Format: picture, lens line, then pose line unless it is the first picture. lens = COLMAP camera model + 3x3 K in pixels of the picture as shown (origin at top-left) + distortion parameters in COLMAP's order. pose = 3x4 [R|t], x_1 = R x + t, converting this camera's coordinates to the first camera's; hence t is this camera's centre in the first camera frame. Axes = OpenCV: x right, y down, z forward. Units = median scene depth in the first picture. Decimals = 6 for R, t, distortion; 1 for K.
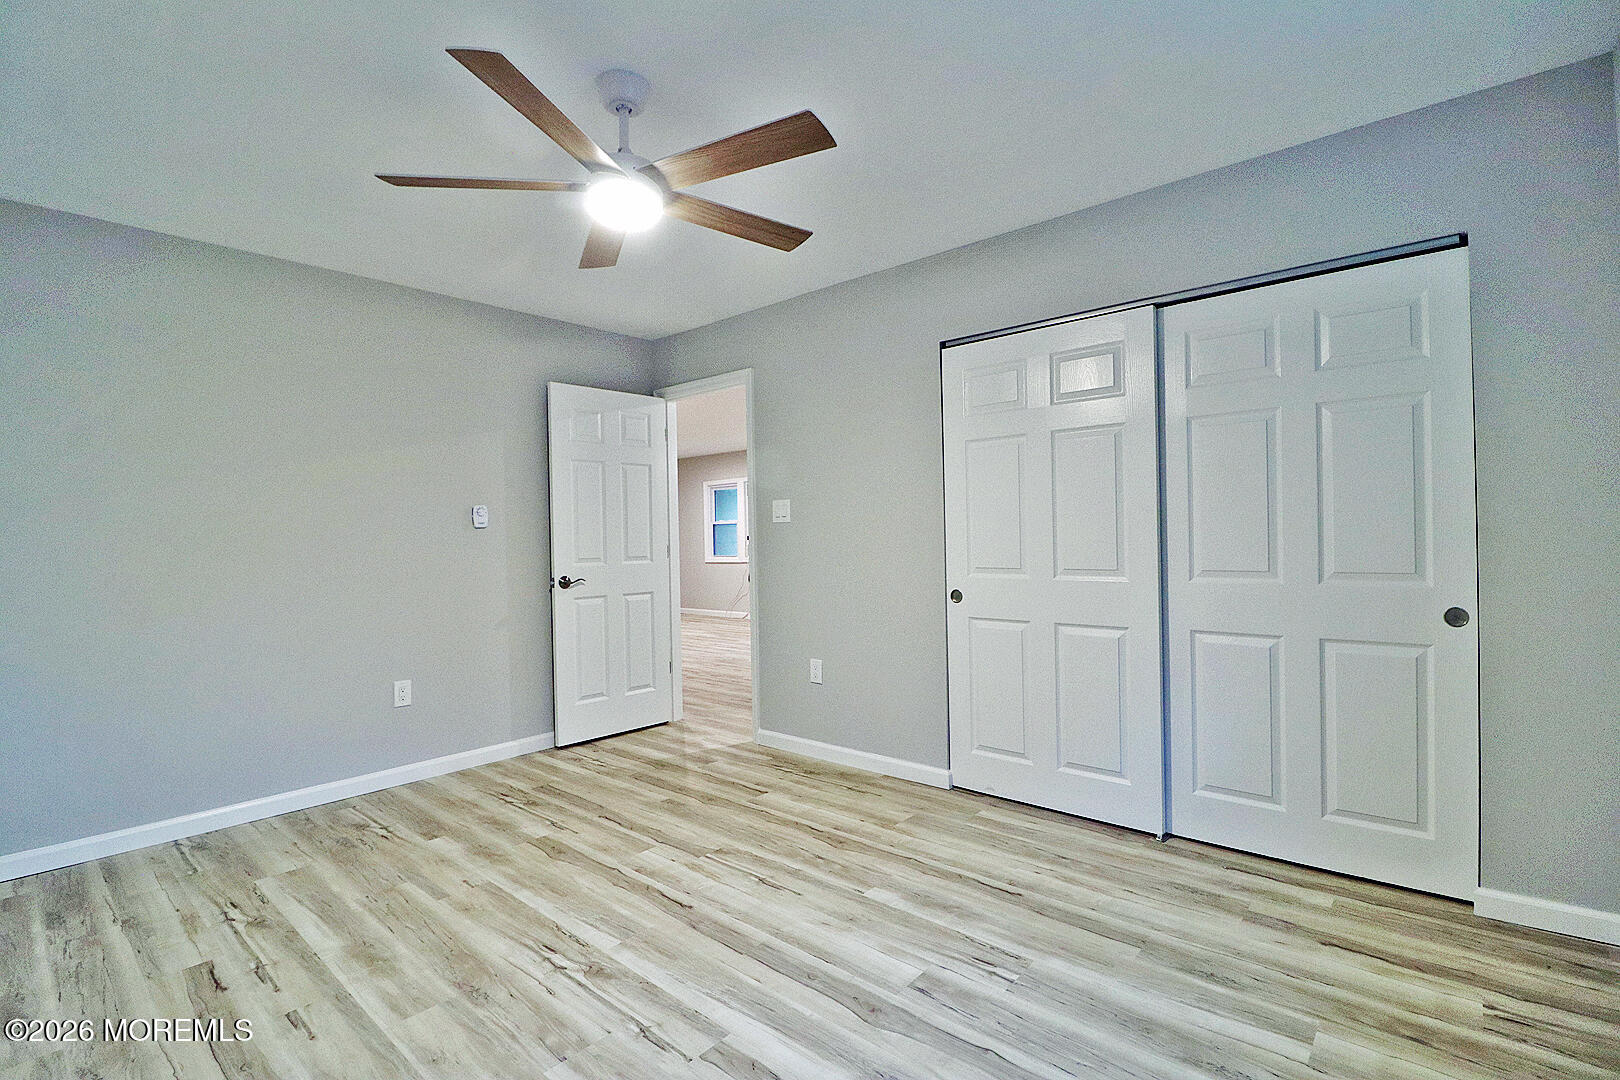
lens RADIAL K [[735.0, 0, 779.5], [0, 735.0, 548.3], [0, 0, 1]] dist [0.000570, -0.013166]
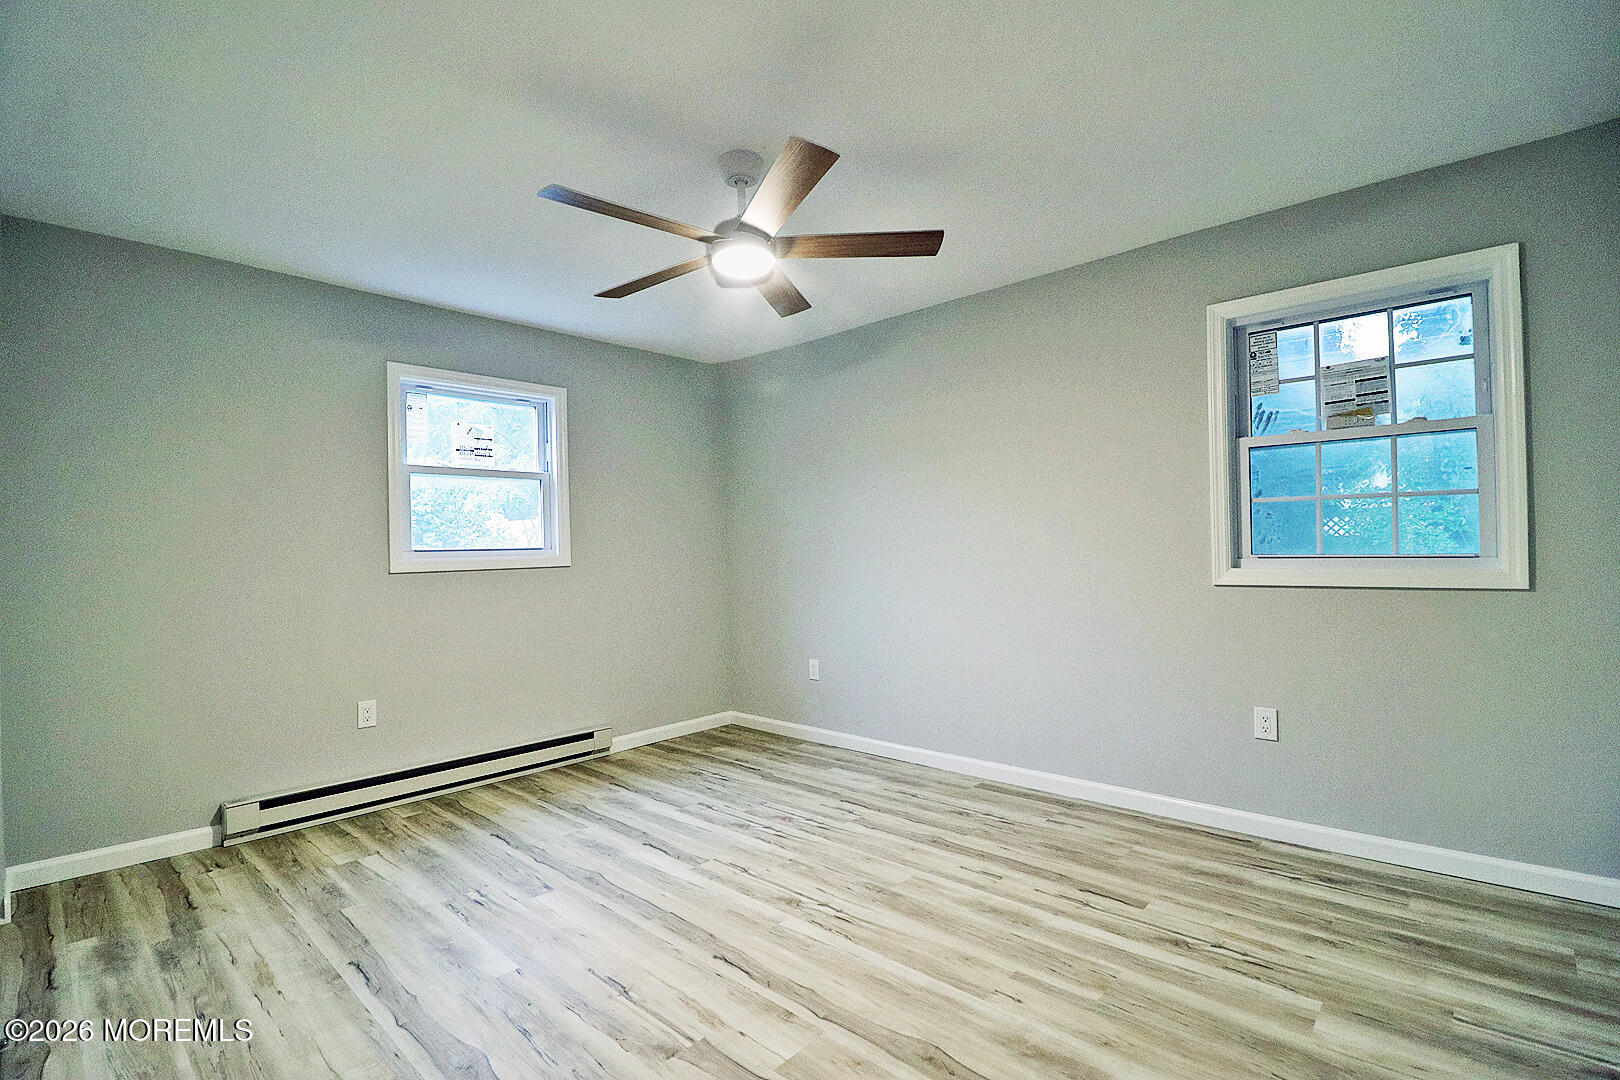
lens RADIAL K [[754.1, 0, 805.0], [0, 754.1, 537.4], [0, 0, 1]] dist [0.002624, -0.015634]
pose [[-0.999125, 0.041715, -0.003120, -0.270046], [0.041712, 0.999129, 0.001046, -0.031264], [0.003161, 0.000915, -0.999995, 2.082243]]
